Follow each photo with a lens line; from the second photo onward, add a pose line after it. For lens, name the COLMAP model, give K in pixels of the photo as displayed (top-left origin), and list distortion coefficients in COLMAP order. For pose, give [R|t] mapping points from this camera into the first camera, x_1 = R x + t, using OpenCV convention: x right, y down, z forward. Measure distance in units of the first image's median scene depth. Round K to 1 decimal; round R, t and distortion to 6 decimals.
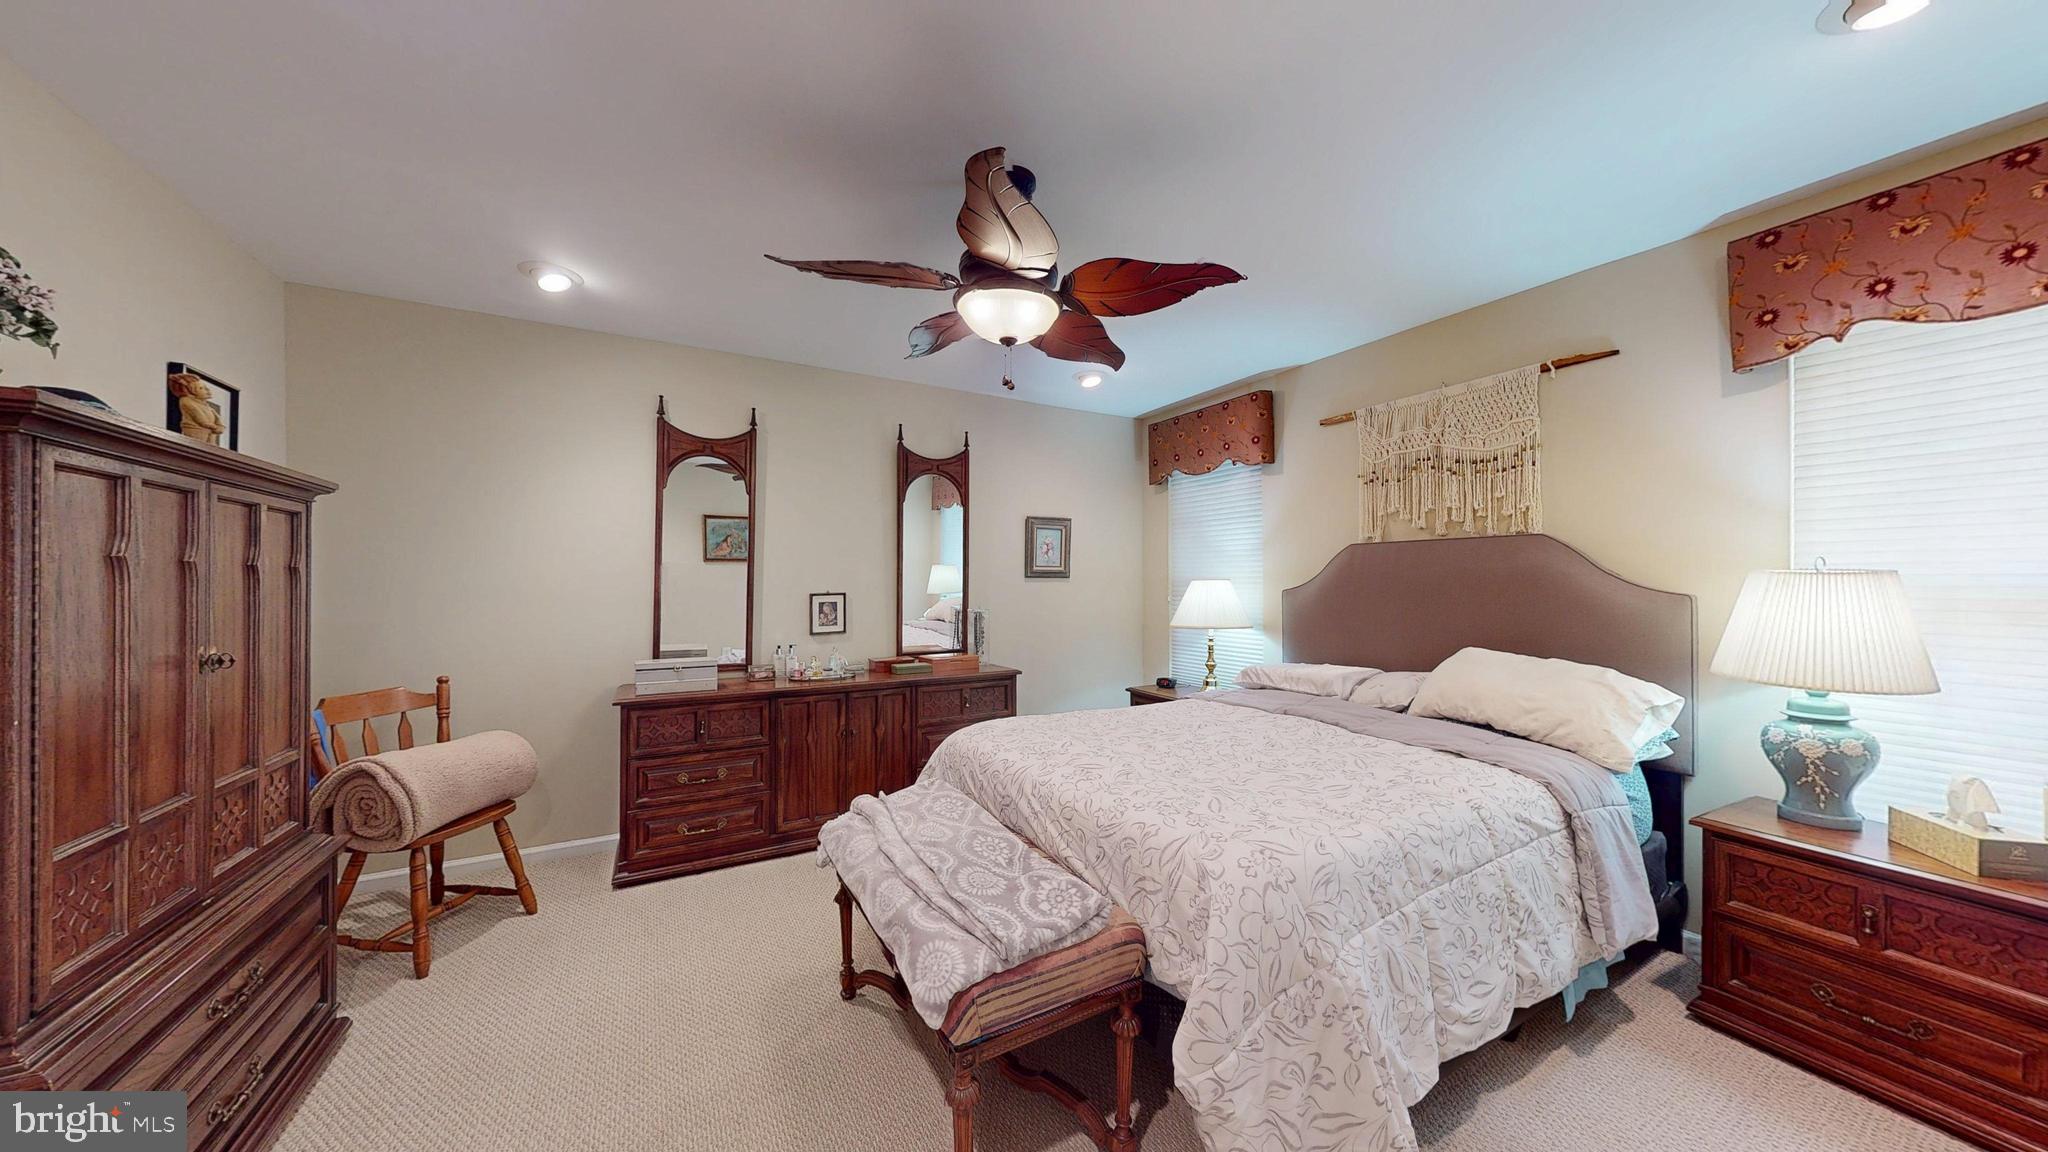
lens RADIAL K [[654.2, 0, 1024.4], [0, 654.2, 581.1], [0, 0, 1]] dist [0.001374, -0.000133]
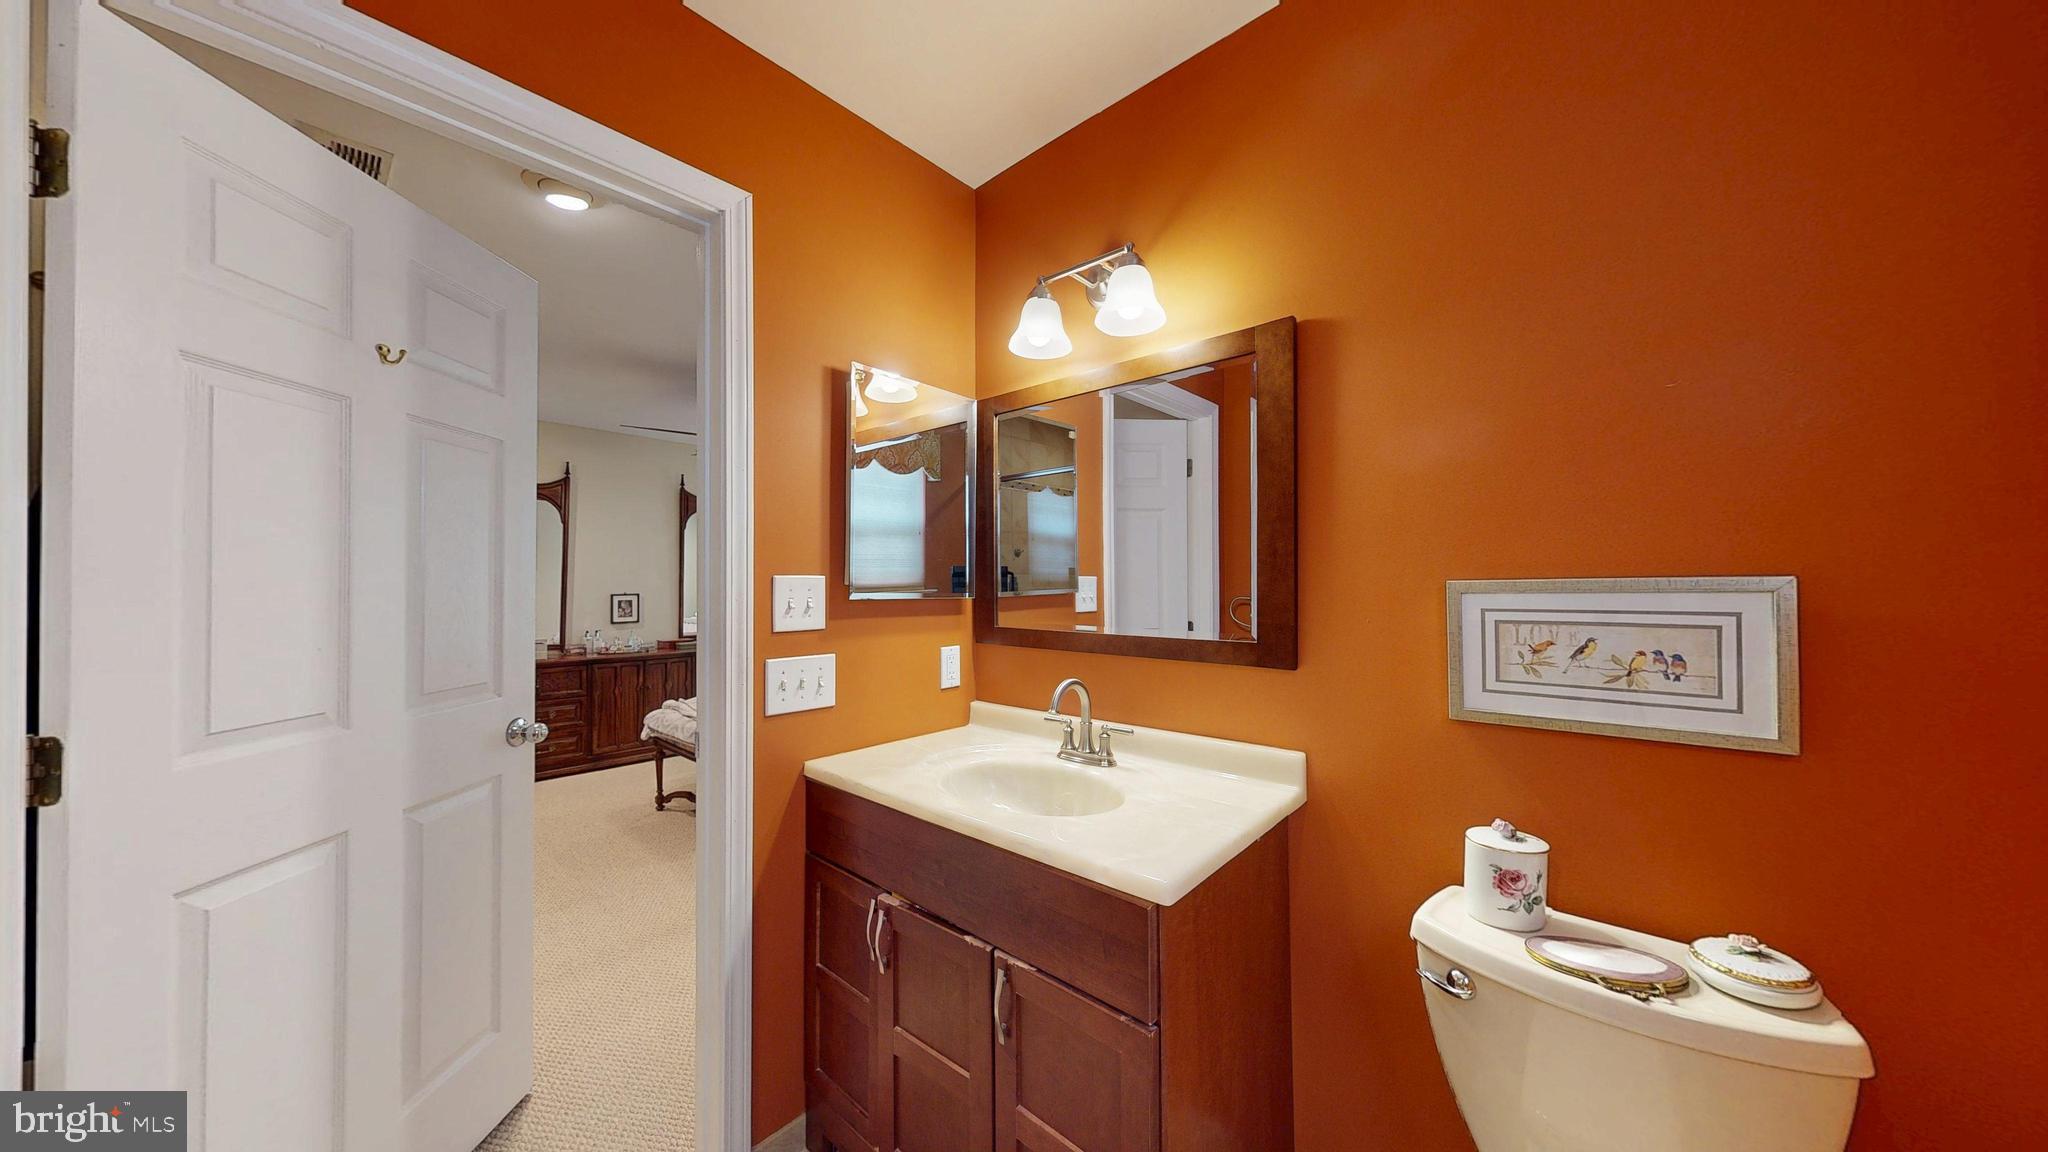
lens RADIAL K [[654.2, 0, 1021.1], [0, 654.2, 581.4], [0, 0, 1]] dist [0.001374, -0.000133]
pose [[0.949284, -0.000707, 0.314419, 0.080698], [0.005172, 0.999897, -0.013368, 0.018070], [-0.314378, 0.014317, 0.949190, -0.748819]]
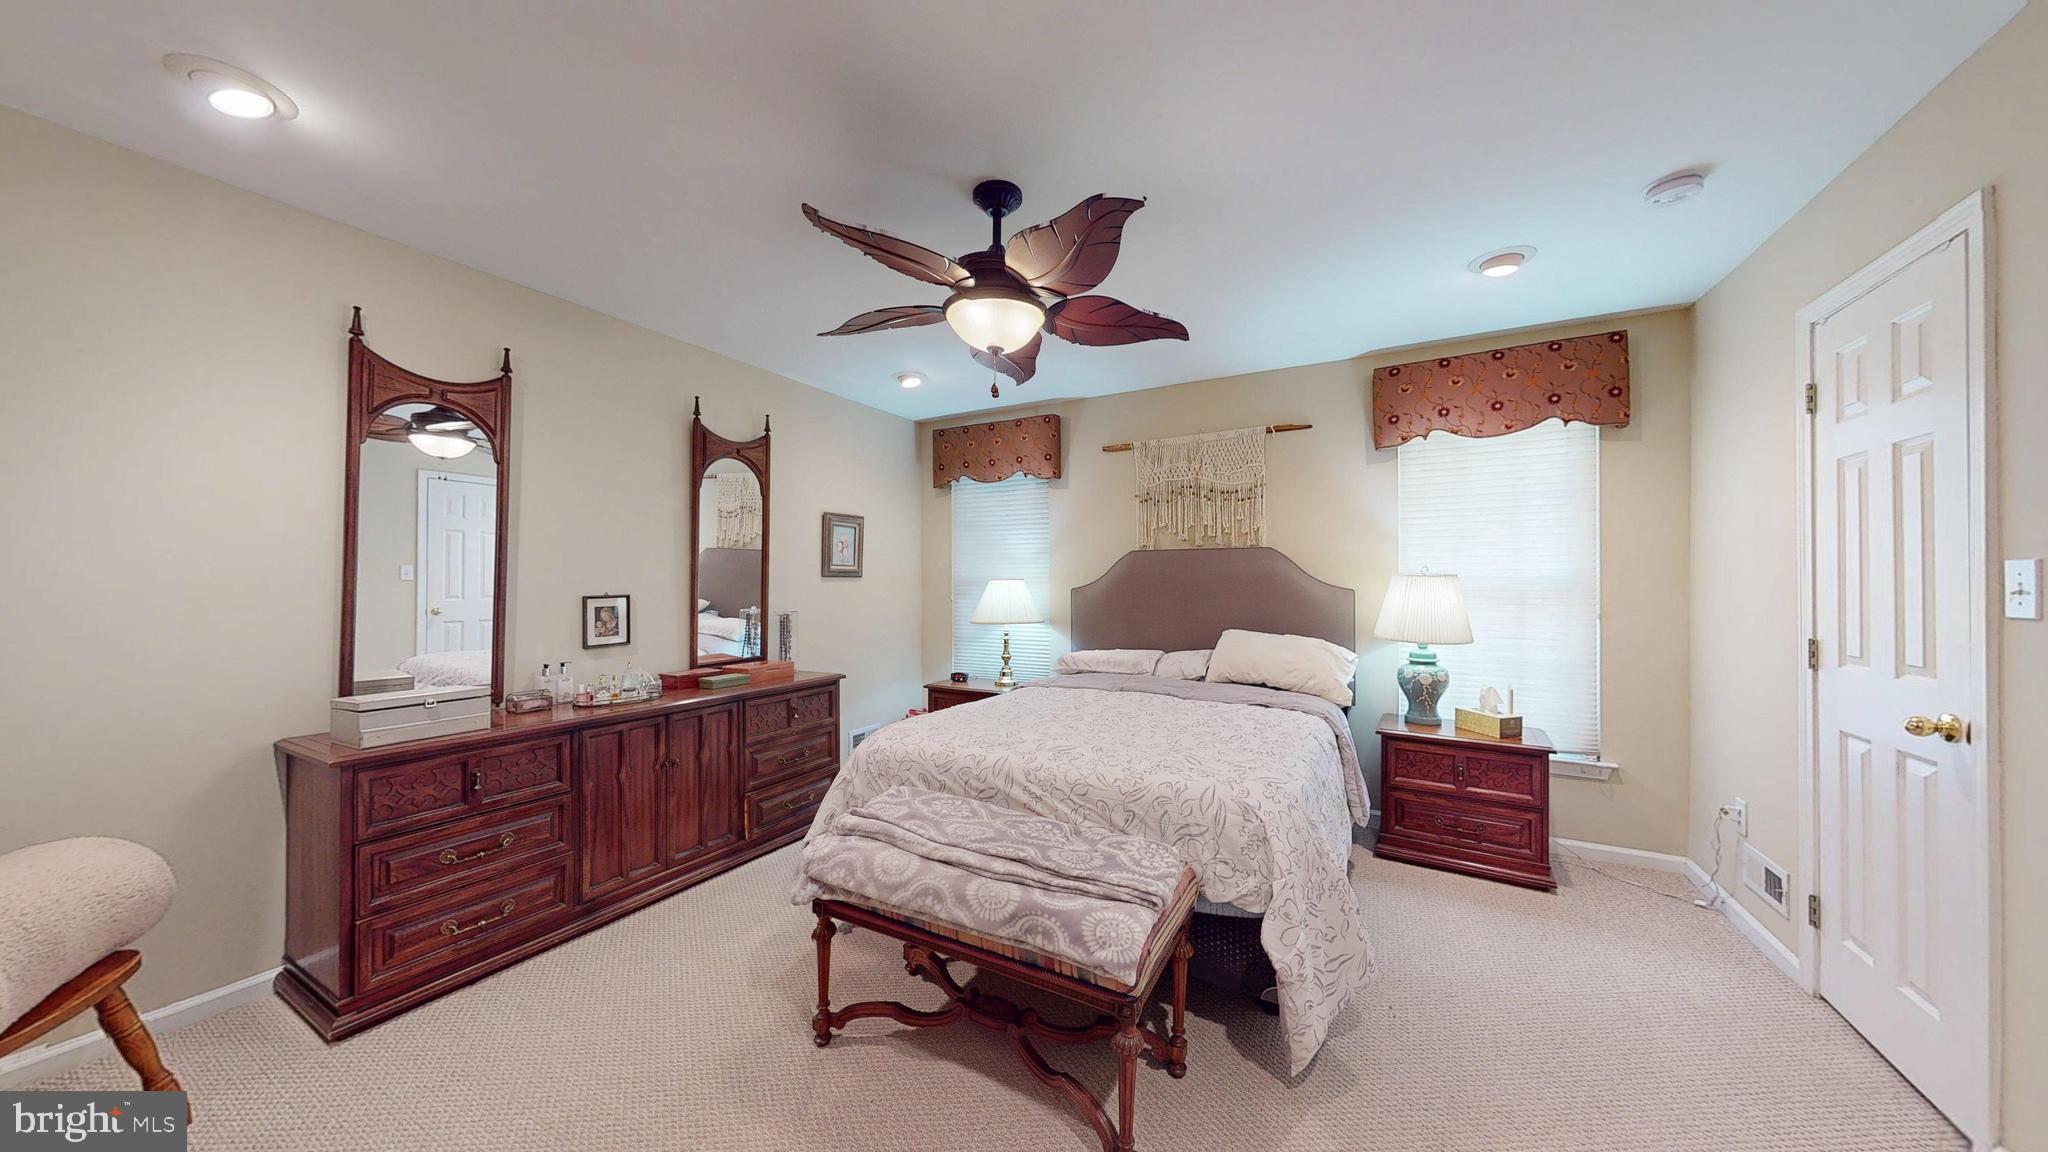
lens RADIAL K [[654.2, 0, 1025.9], [0, 654.2, 578.8], [0, 0, 1]] dist [0.001374, -0.000133]
pose [[0.851844, 0.002115, 0.523792, -0.353265], [0.000563, 0.999988, -0.004954, 0.002877], [-0.523796, 0.004515, 0.851832, 0.061910]]
